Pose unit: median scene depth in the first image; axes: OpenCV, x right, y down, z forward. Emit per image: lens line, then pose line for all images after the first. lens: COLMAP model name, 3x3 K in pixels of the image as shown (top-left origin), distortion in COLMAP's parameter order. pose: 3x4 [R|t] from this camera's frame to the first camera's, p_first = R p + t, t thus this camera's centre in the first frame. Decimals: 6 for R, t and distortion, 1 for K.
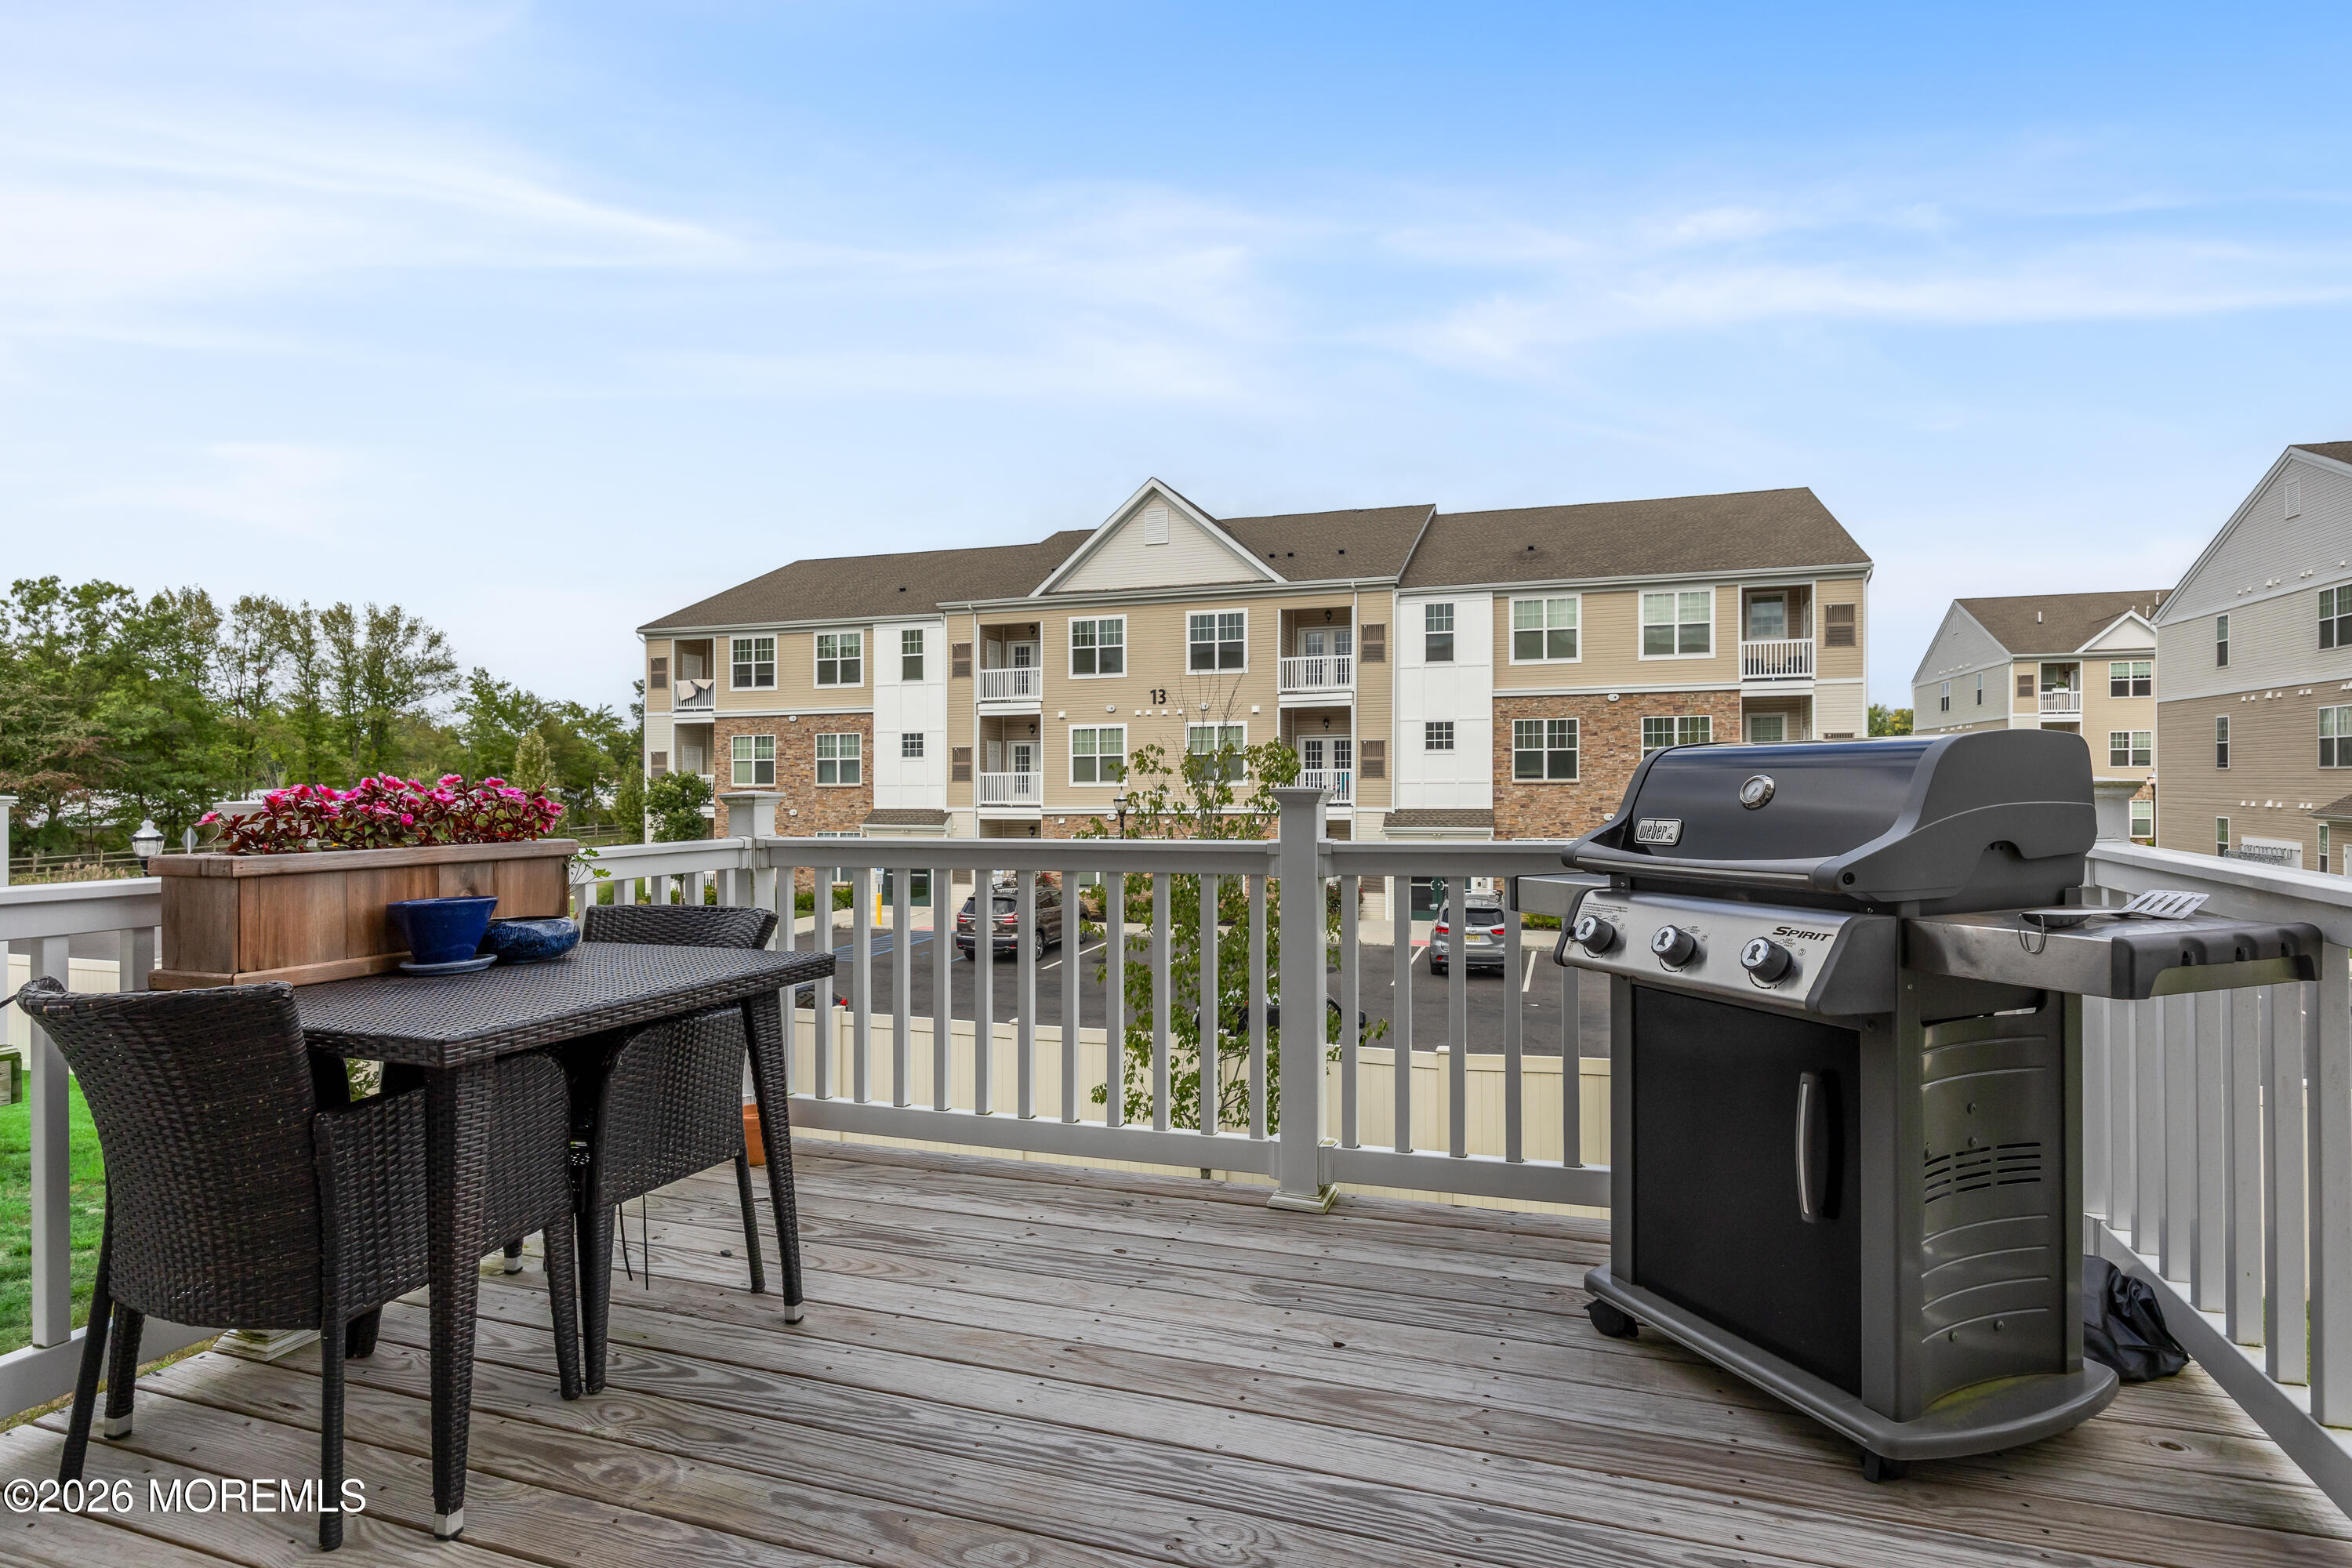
lens RADIAL K [[1249.0, 0, 1177.5], [0, 1249.0, 772.1], [0, 0, 1]] dist [-0.007673, -0.000846]
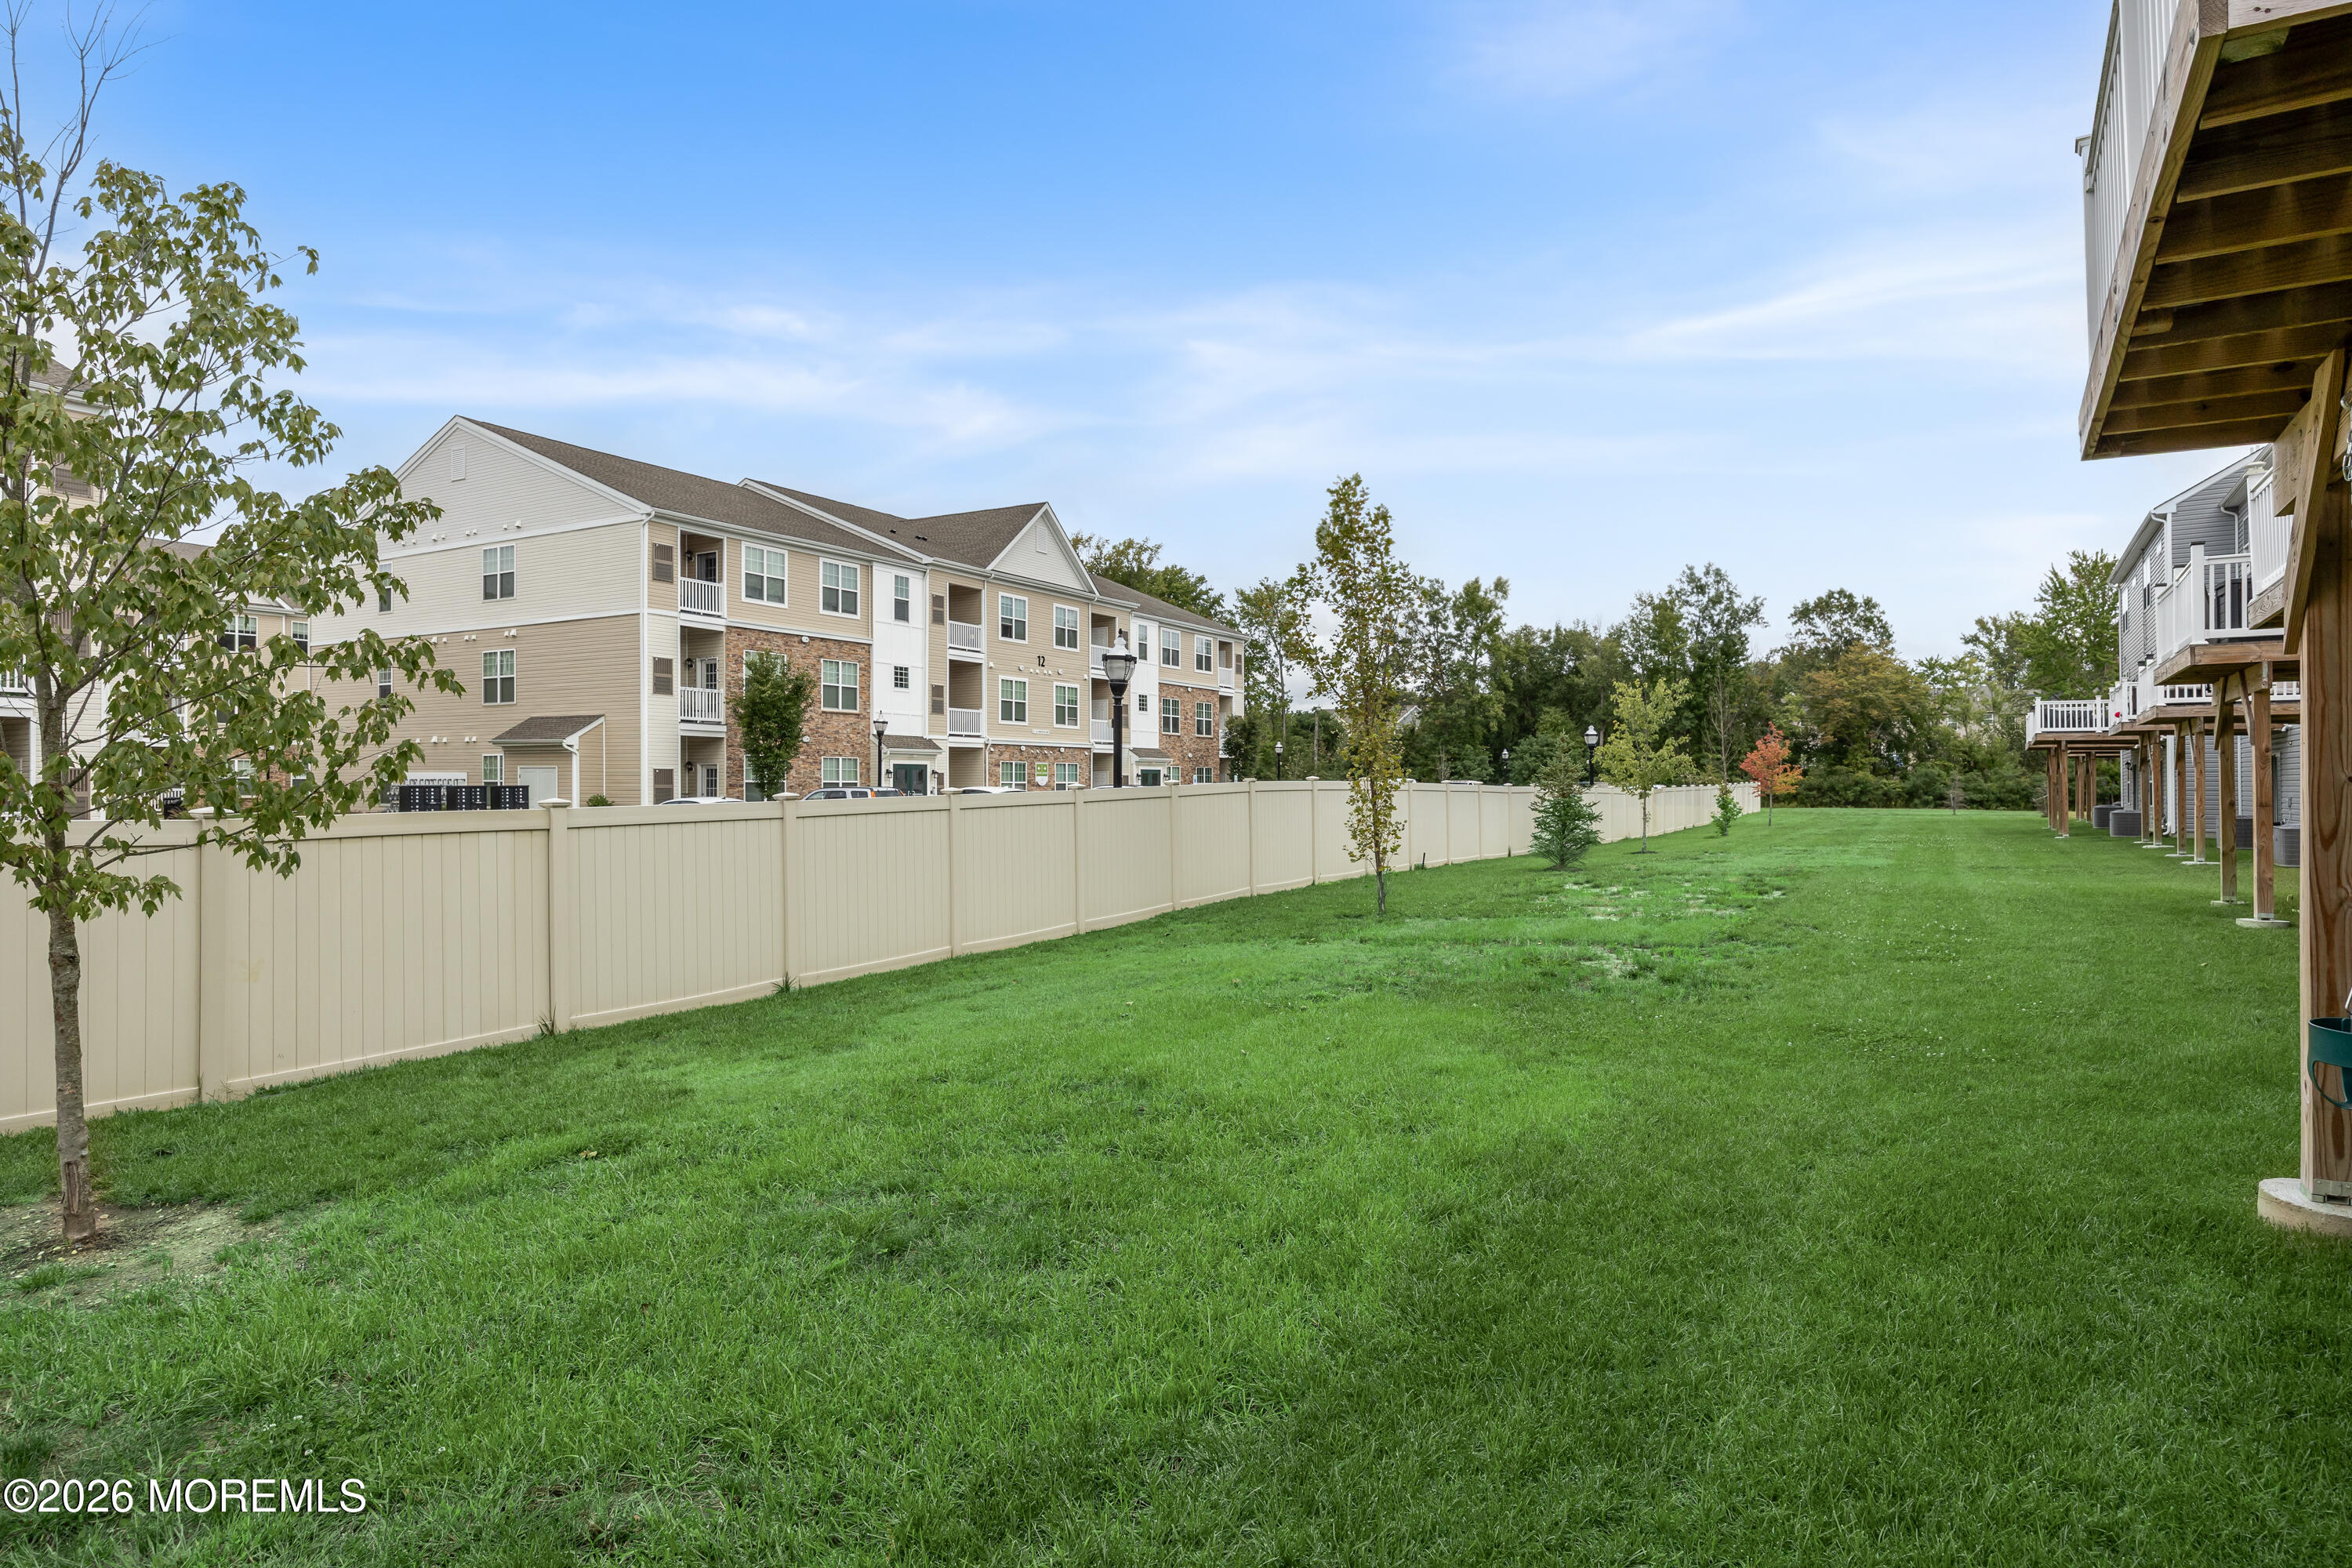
lens RADIAL K [[1331.7, 0, 1168.0], [0, 1331.7, 792.7], [0, 0, 1]] dist [-0.005641, 0.000079]
pose [[0.205717, 0.001398, 0.978610, -1.350291], [-0.014051, 0.999900, 0.001525, 0.076146], [-0.978511, -0.014064, 0.205716, 0.525374]]
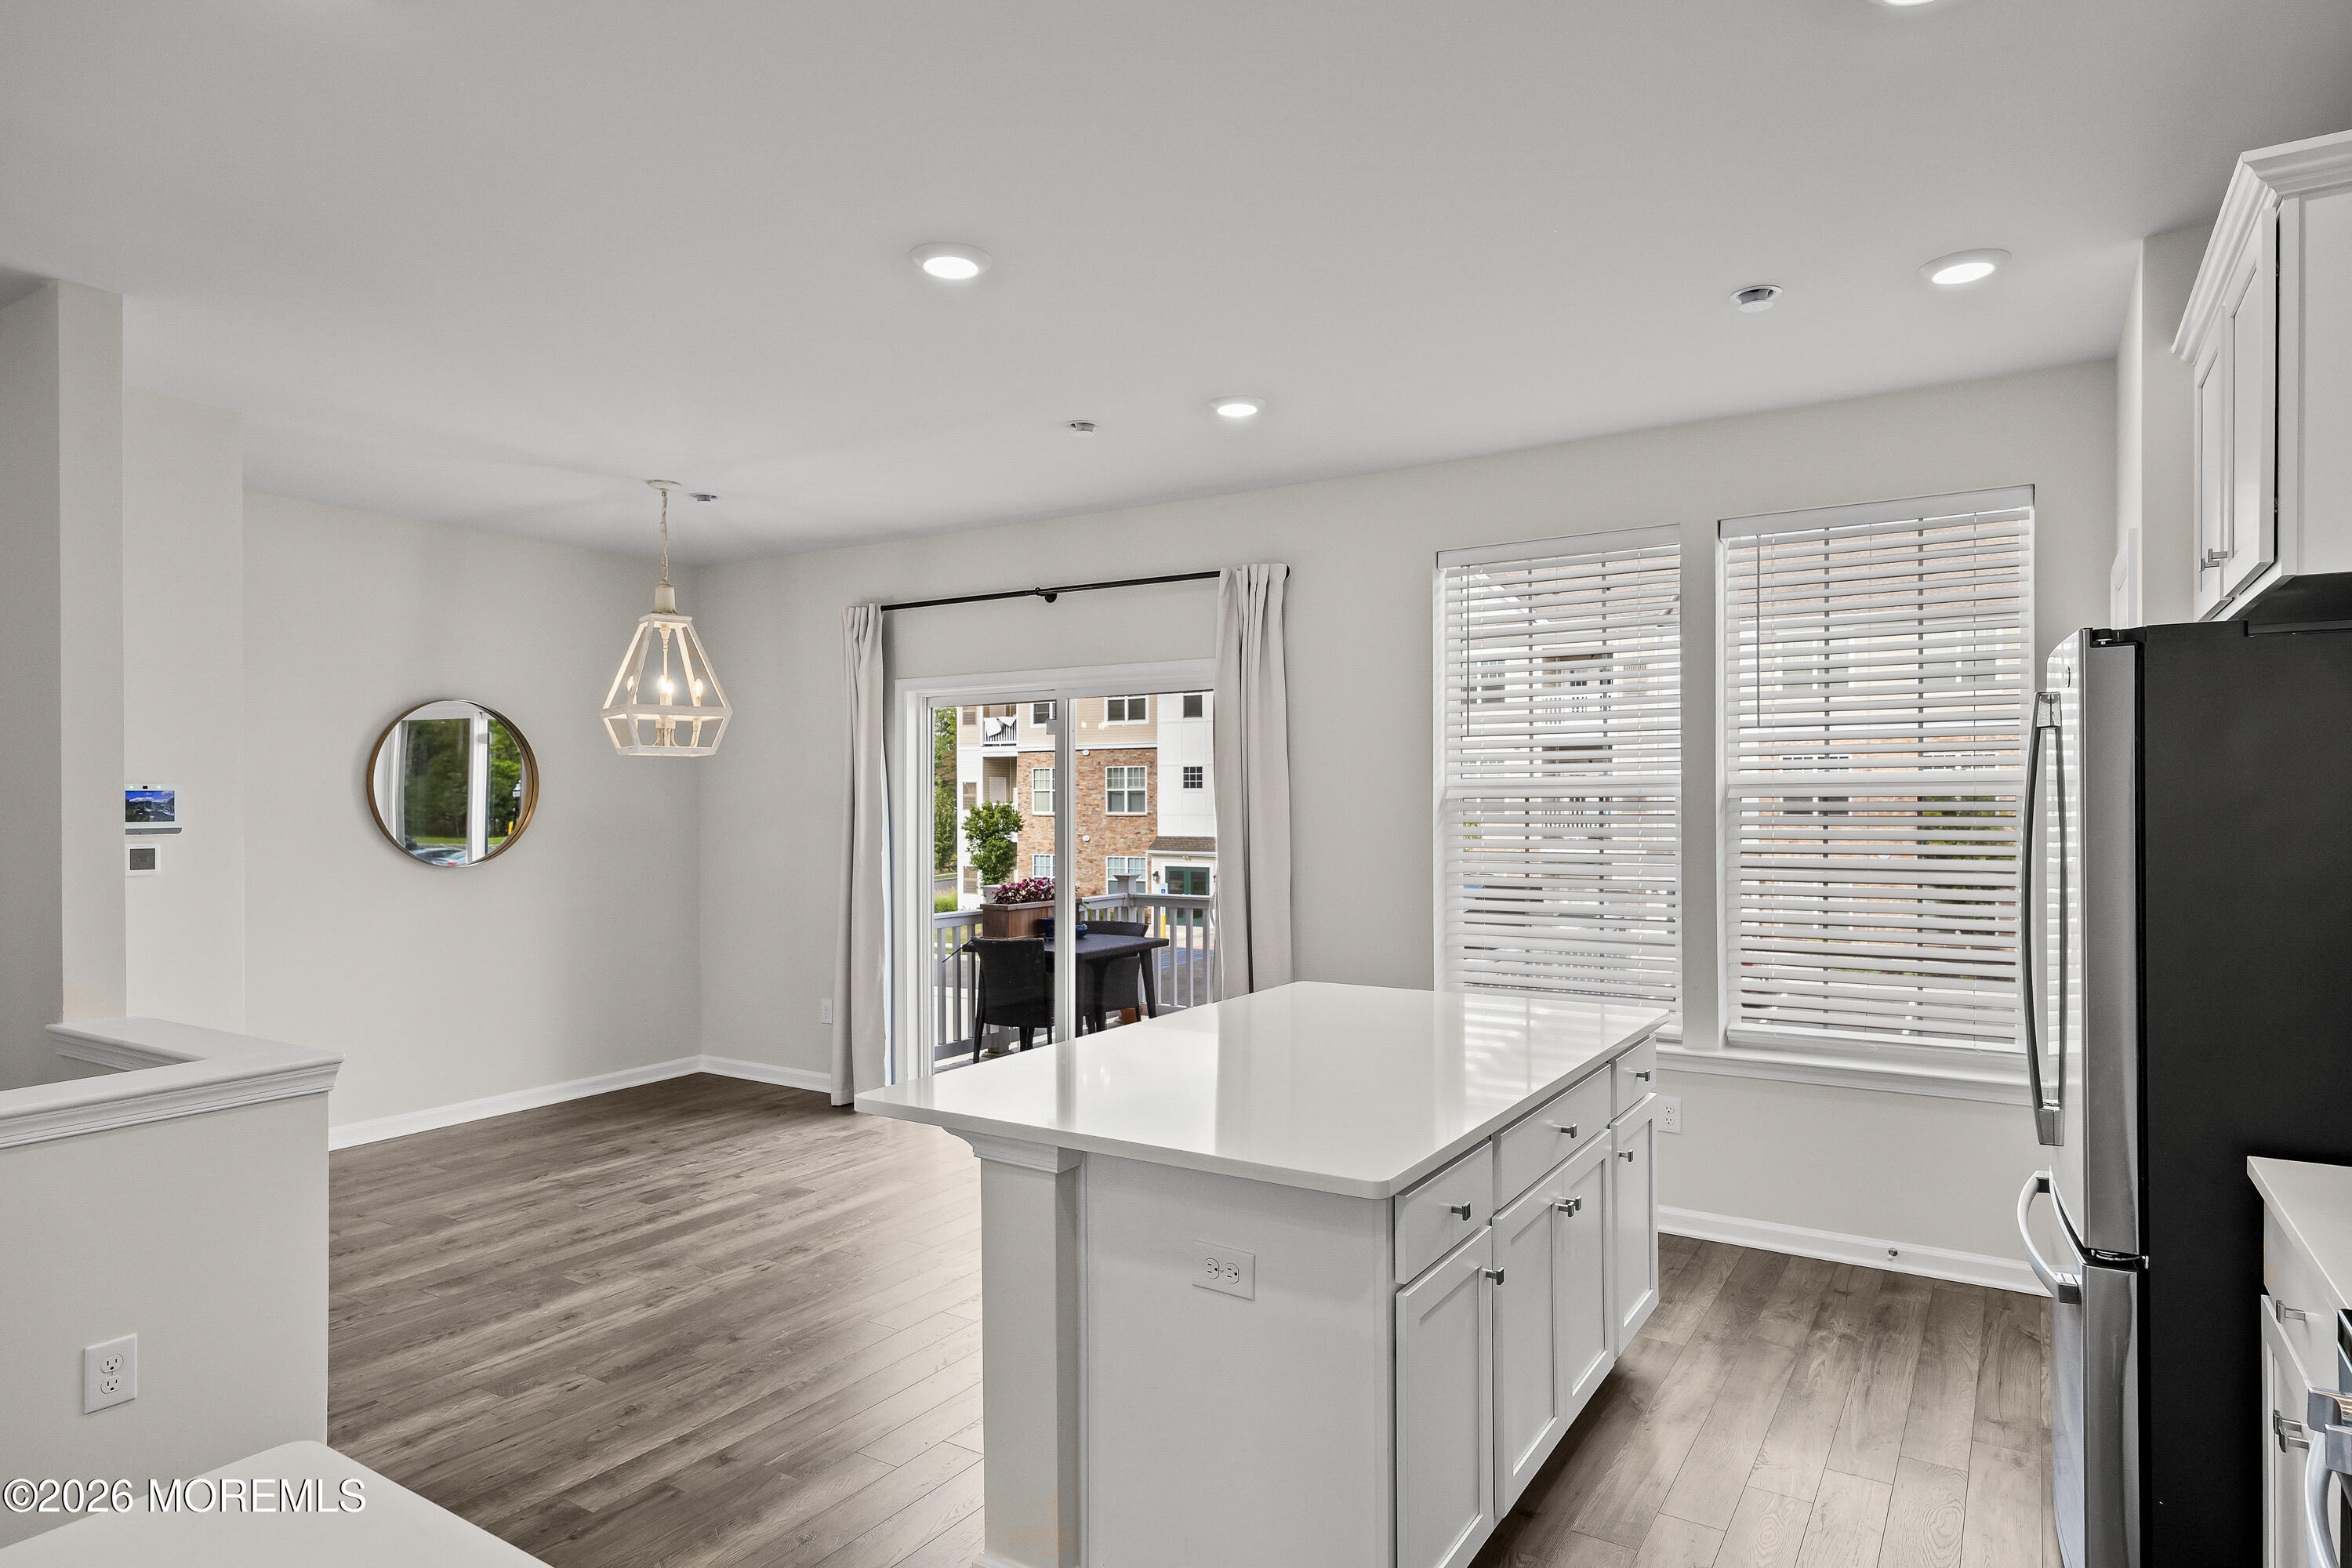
lens RADIAL K [[1331.7, 0, 1168.0], [0, 1331.7, 792.7], [0, 0, 1]] dist [-0.005641, 0.000079]
pose [[0.974255, 0.001234, -0.225445, 0.027728], [-0.000221, 0.999990, 0.004518, -0.013734], [0.225448, -0.004352, 0.974246, -0.132140]]
